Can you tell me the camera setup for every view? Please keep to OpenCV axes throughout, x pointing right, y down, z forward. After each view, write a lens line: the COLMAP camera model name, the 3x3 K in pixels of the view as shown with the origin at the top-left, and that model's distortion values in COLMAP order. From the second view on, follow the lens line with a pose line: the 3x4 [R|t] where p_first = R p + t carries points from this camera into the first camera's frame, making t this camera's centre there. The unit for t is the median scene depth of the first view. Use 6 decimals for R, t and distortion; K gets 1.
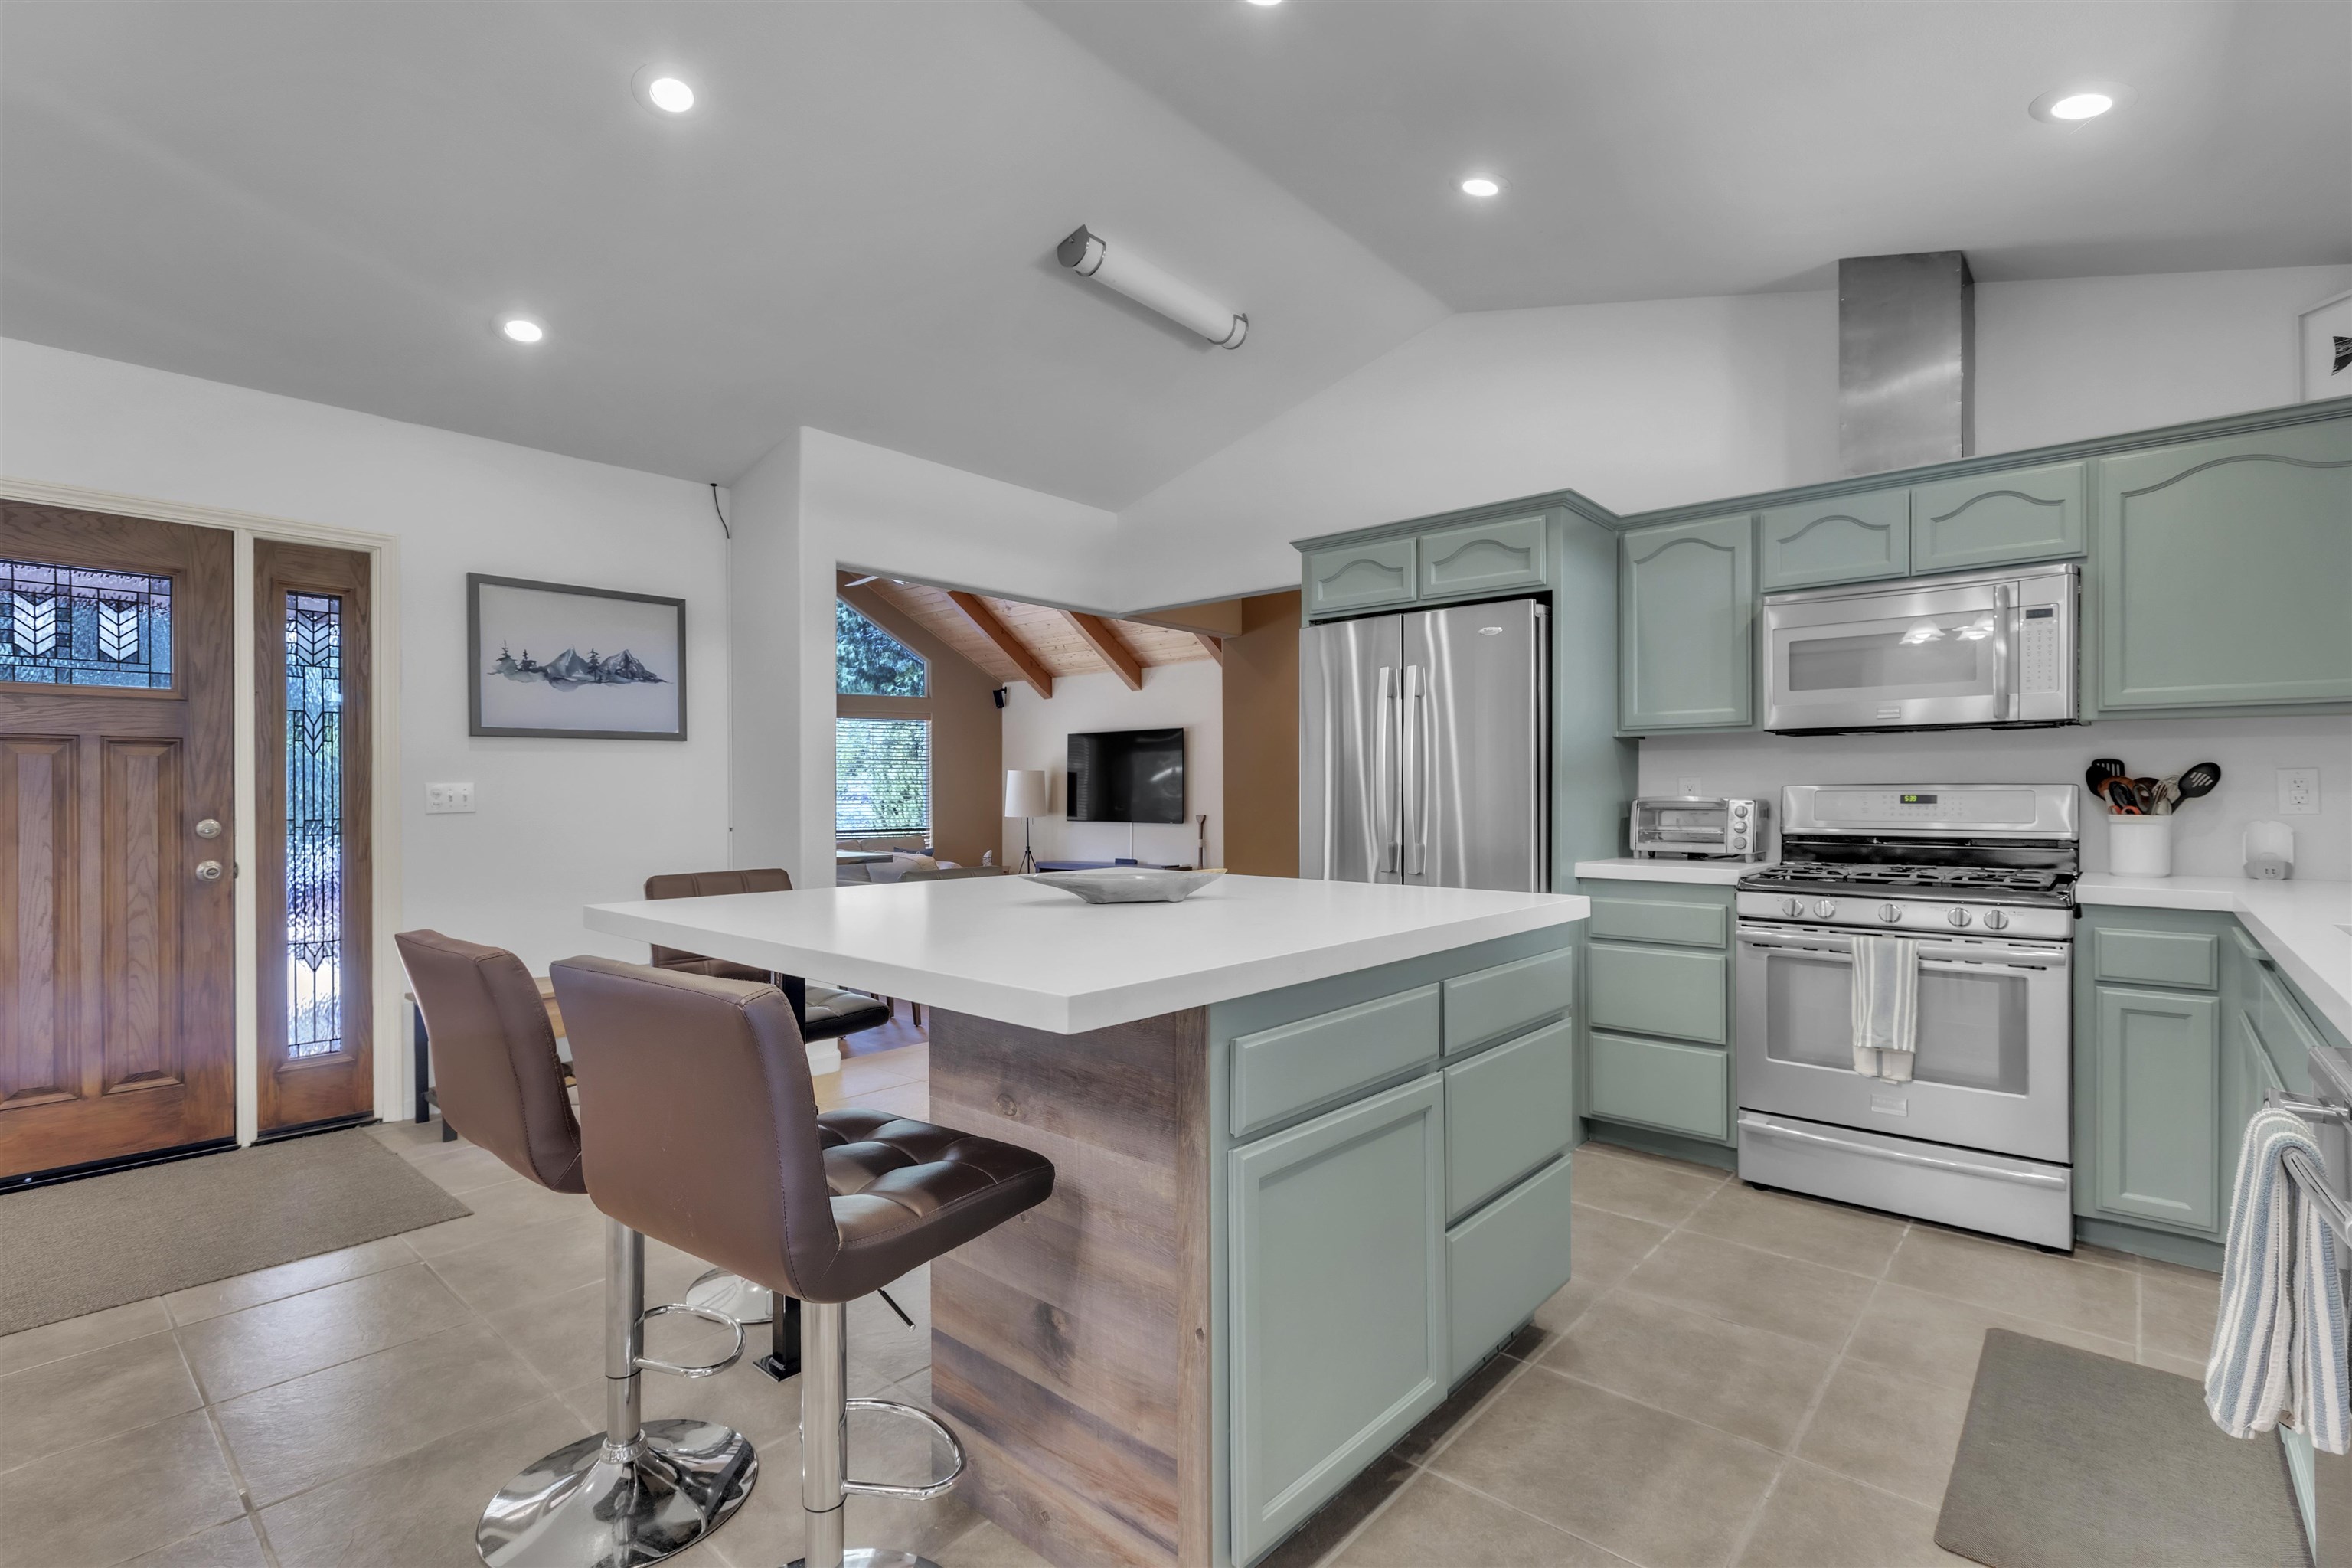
lens RADIAL K [[1082.0, 0, 1212.1], [0, 1082.0, 792.1], [0, 0, 1]] dist [0.004897, -0.002161]
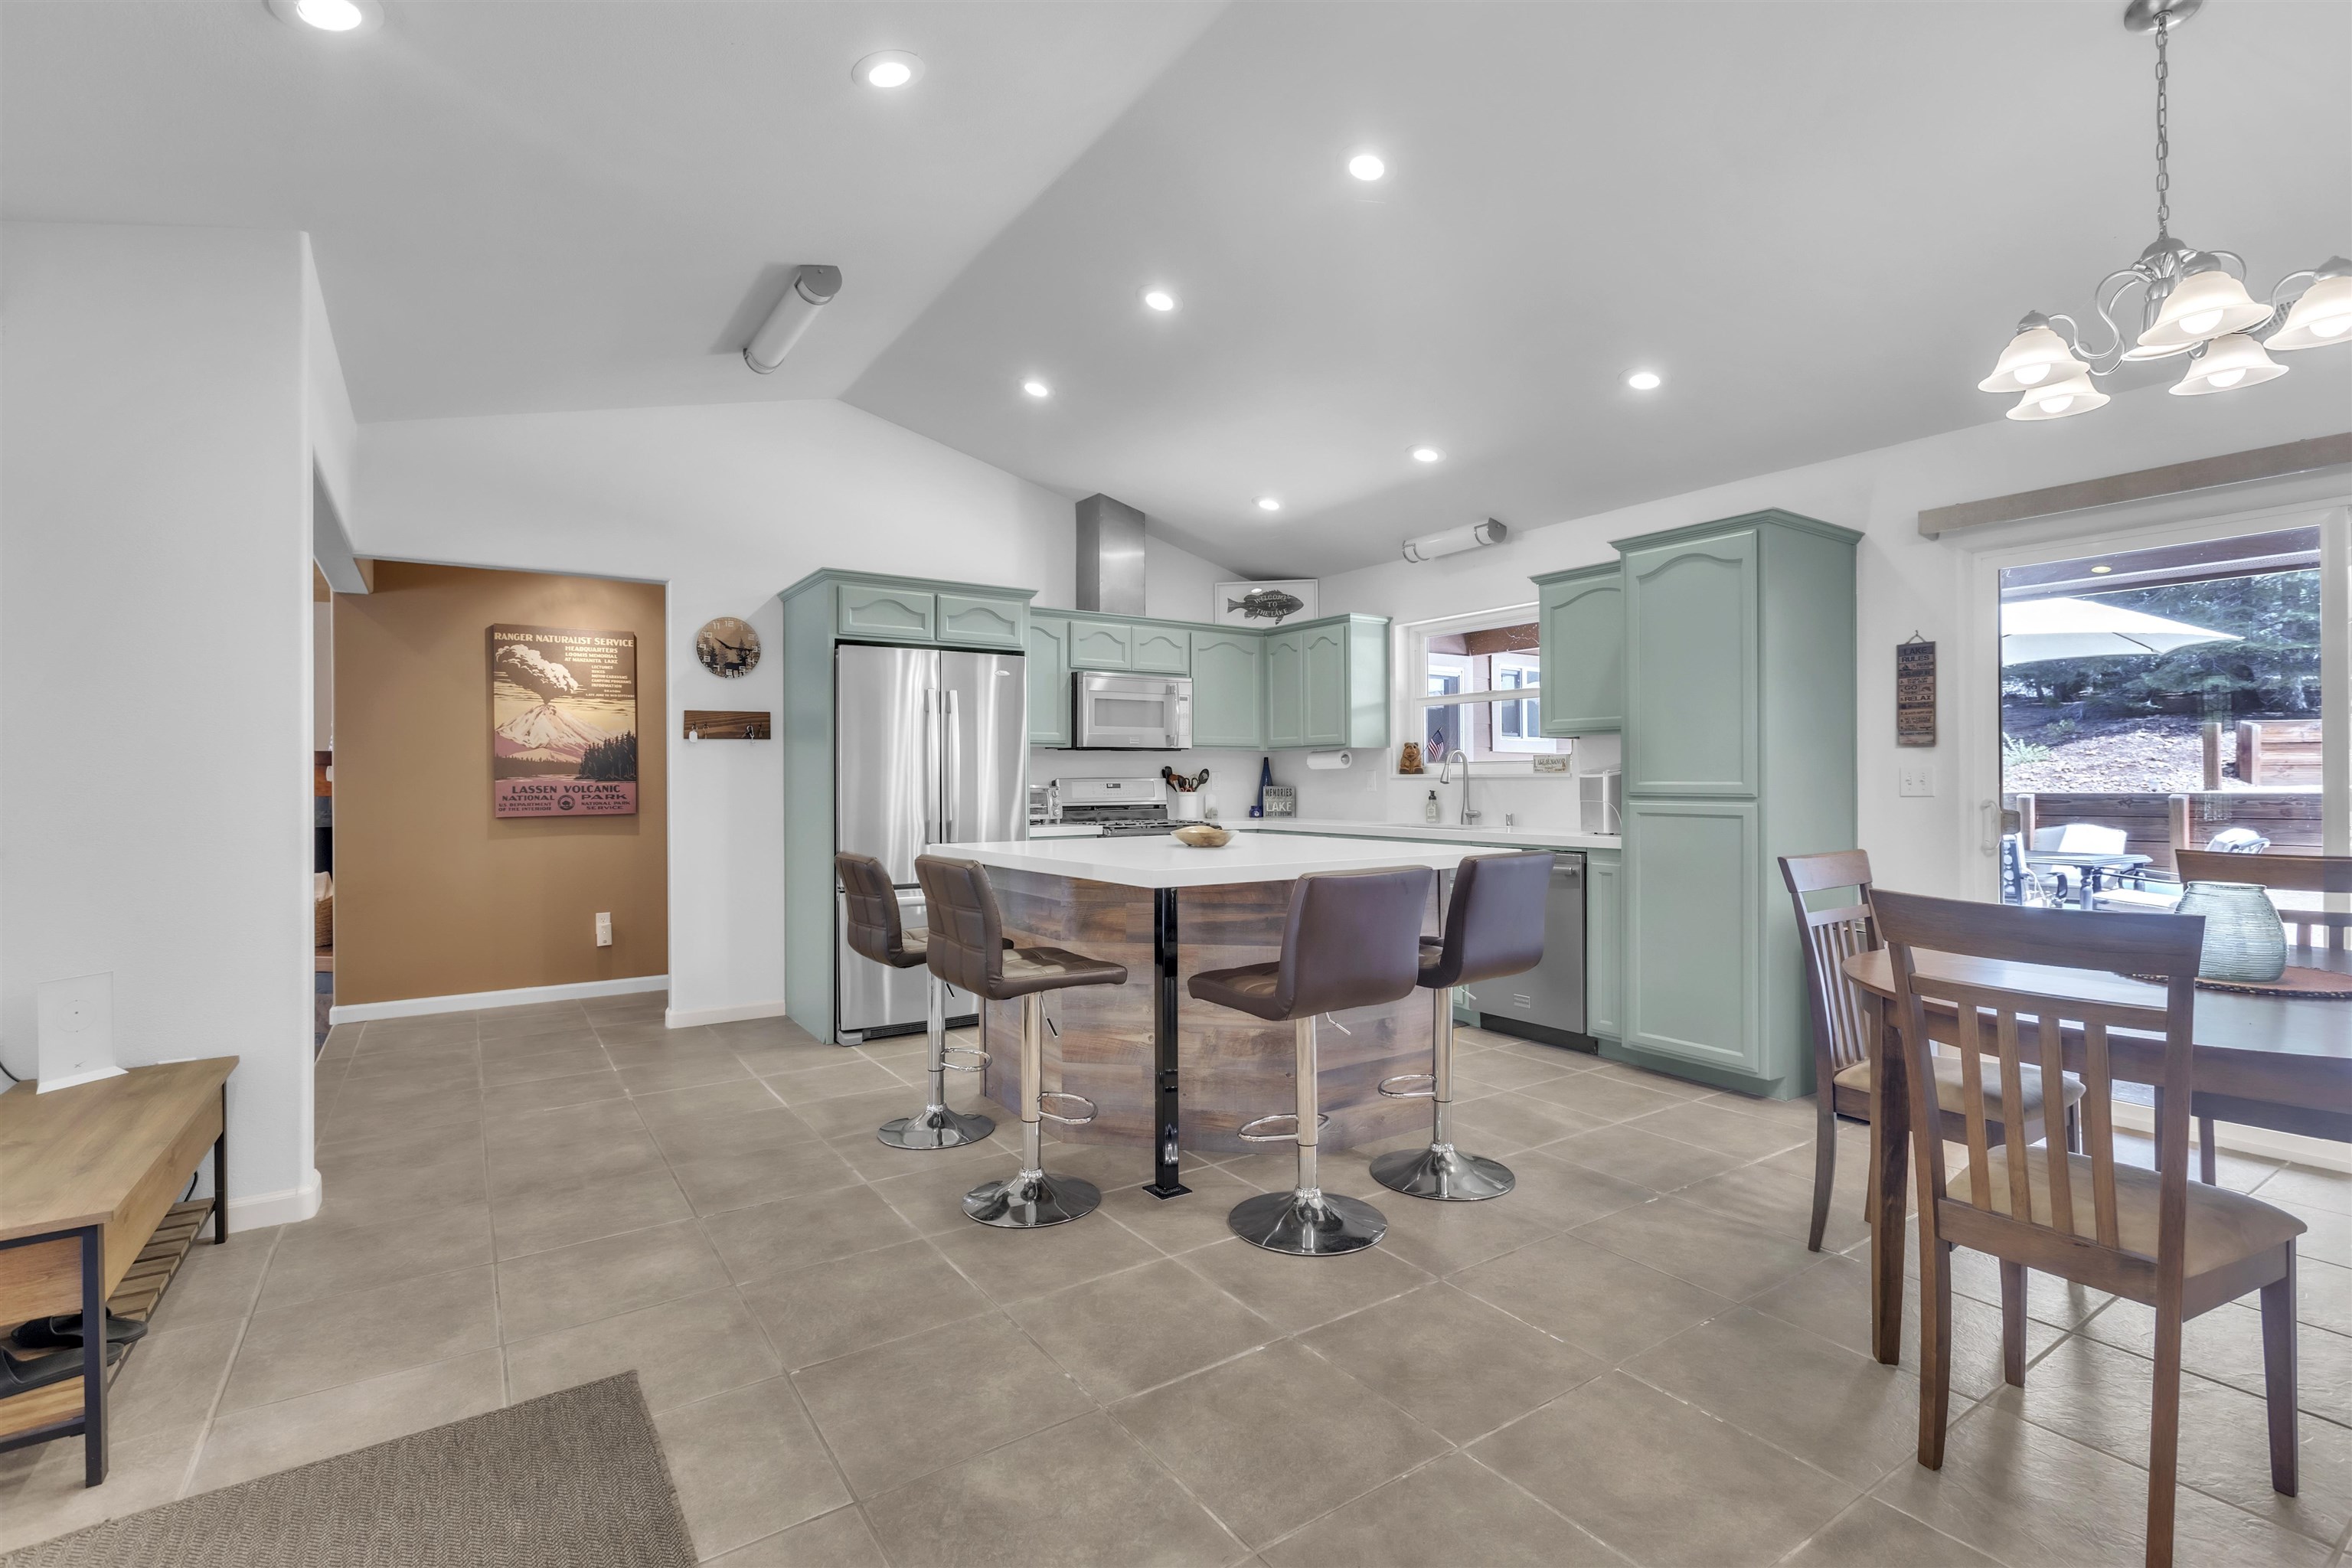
lens RADIAL K [[1082.0, 0, 1136.2], [0, 1082.0, 780.4], [0, 0, 1]] dist [0.004897, -0.002161]
pose [[0.268260, 0.003236, 0.963341, -1.147244], [0.005666, 0.999972, -0.004937, 0.006528], [-0.963330, 0.006783, 0.268234, 0.439456]]
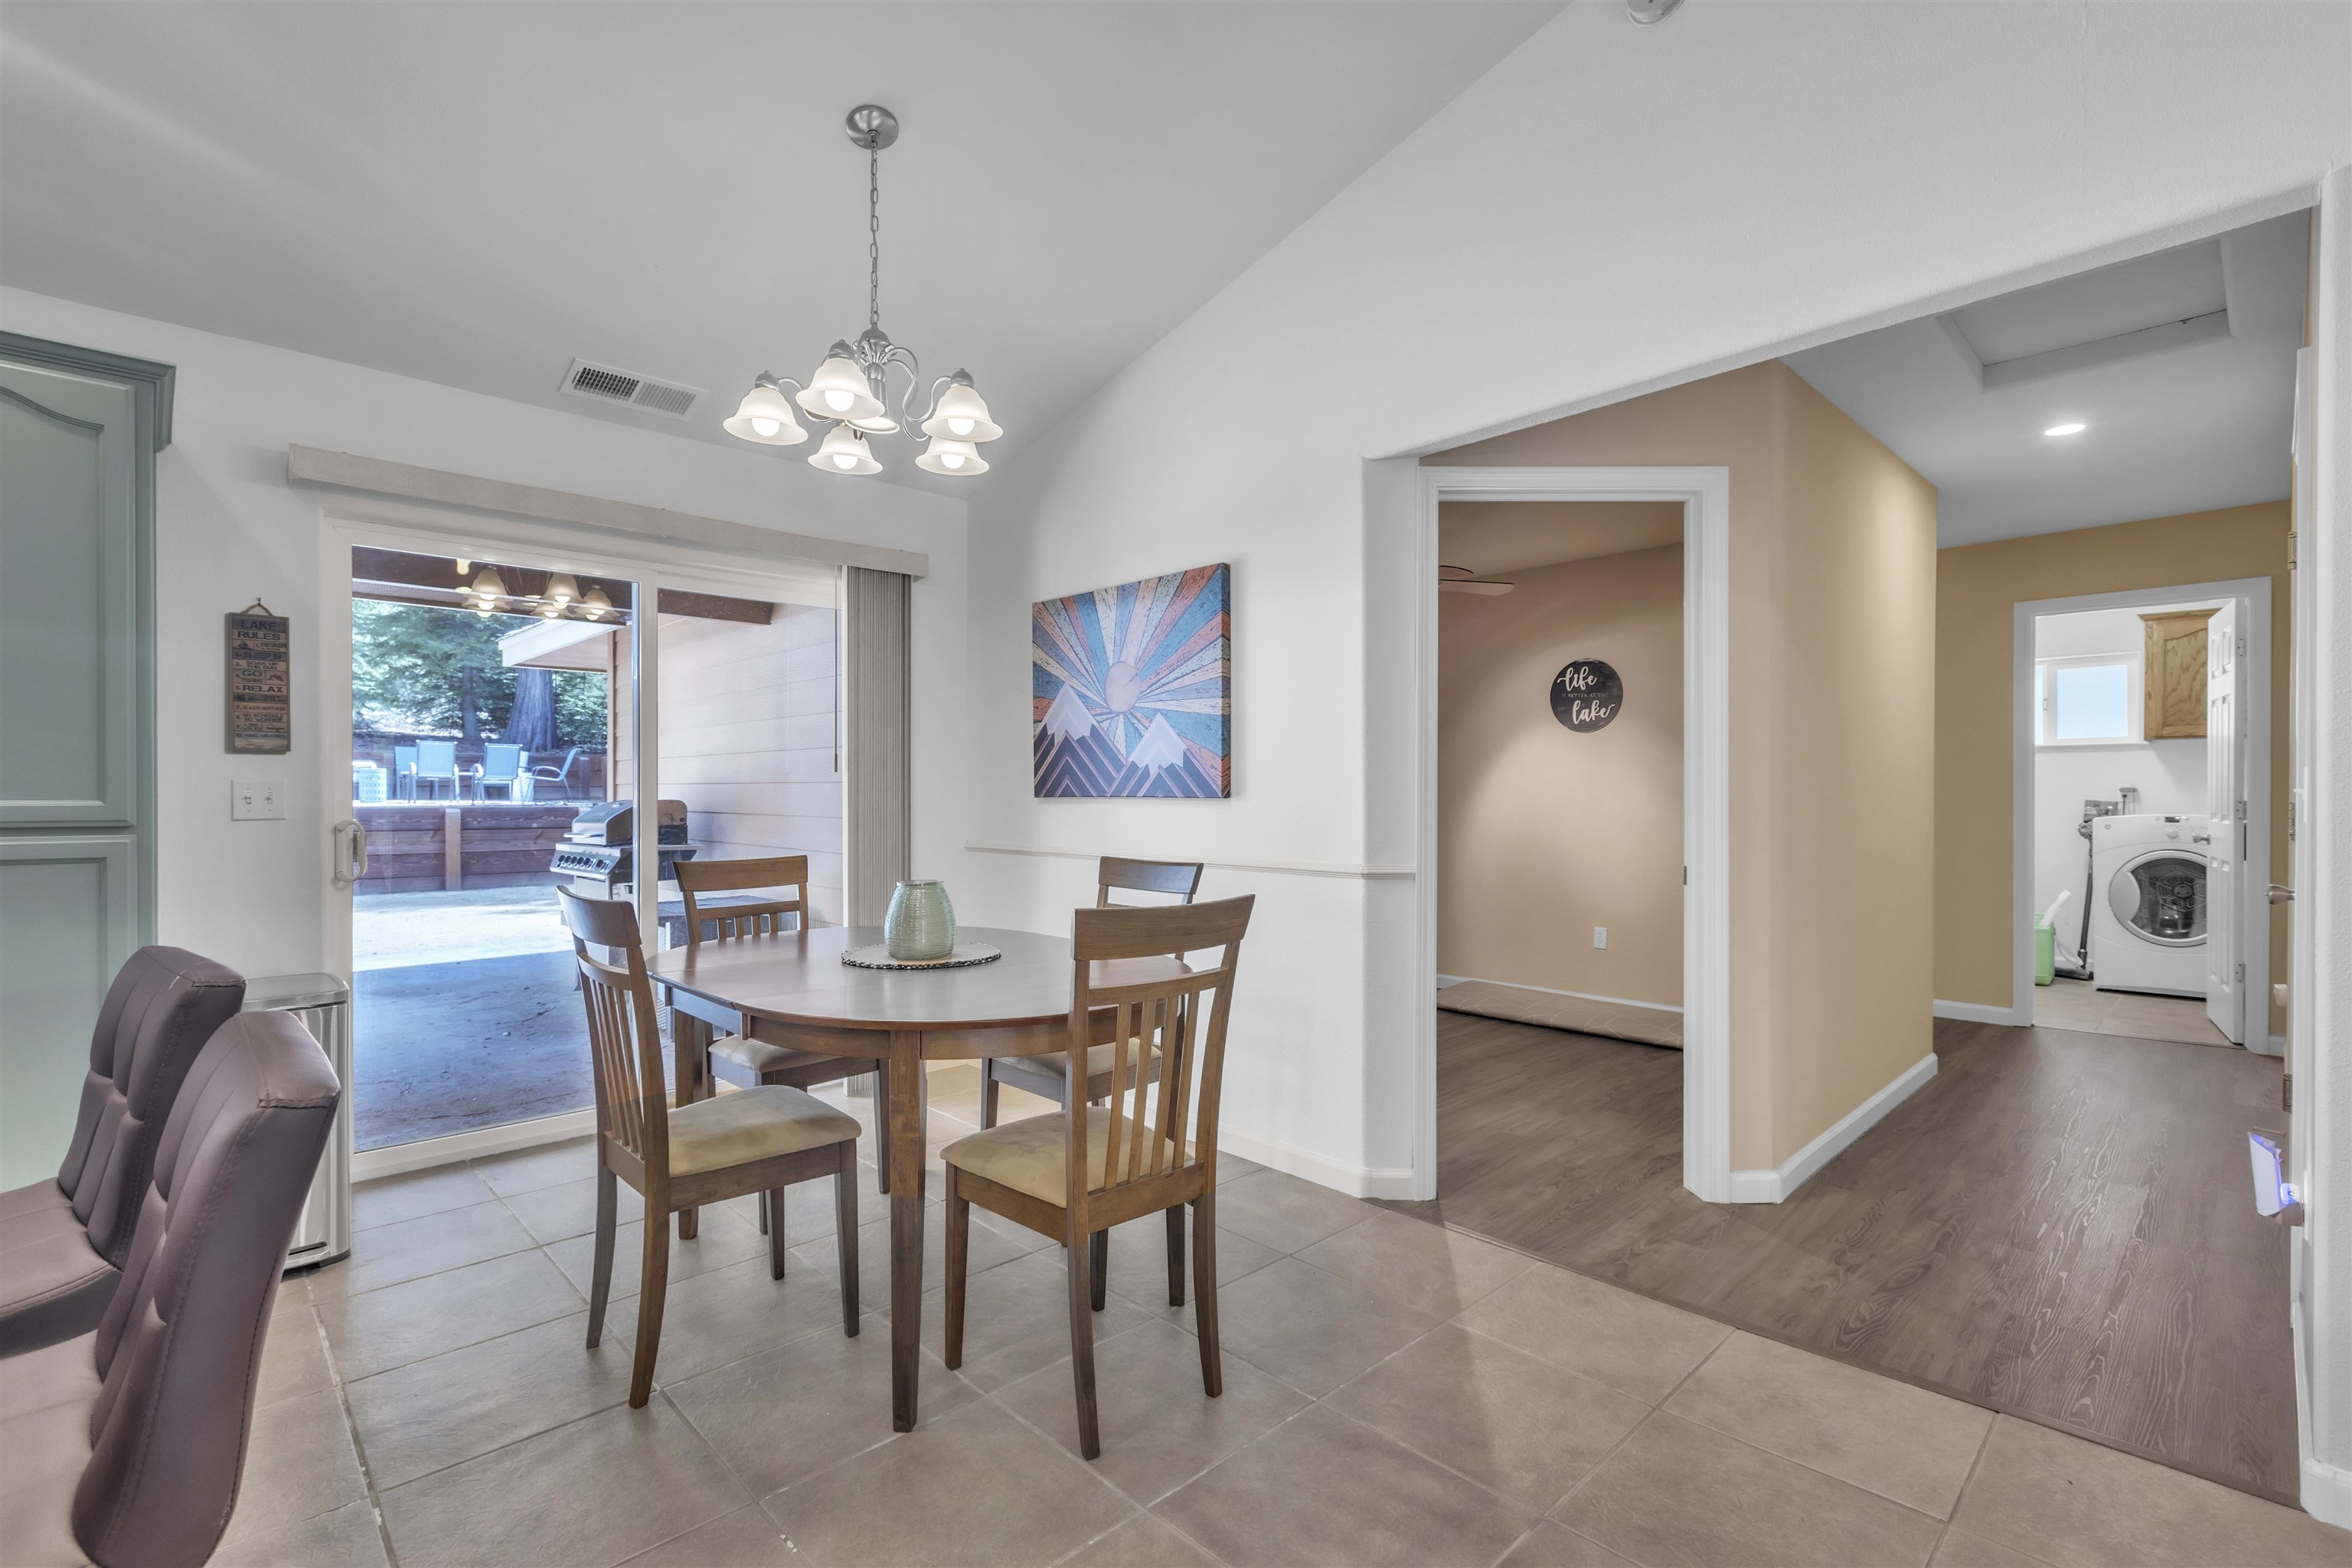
lens RADIAL K [[1082.0, 0, 1216.8], [0, 1082.0, 802.8], [0, 0, 1]] dist [0.004897, -0.002161]
pose [[-0.996560, 0.000068, 0.082871, -0.618151], [0.000994, 0.999937, 0.011138, 0.000006], [-0.082865, 0.011183, -0.996498, 0.762733]]
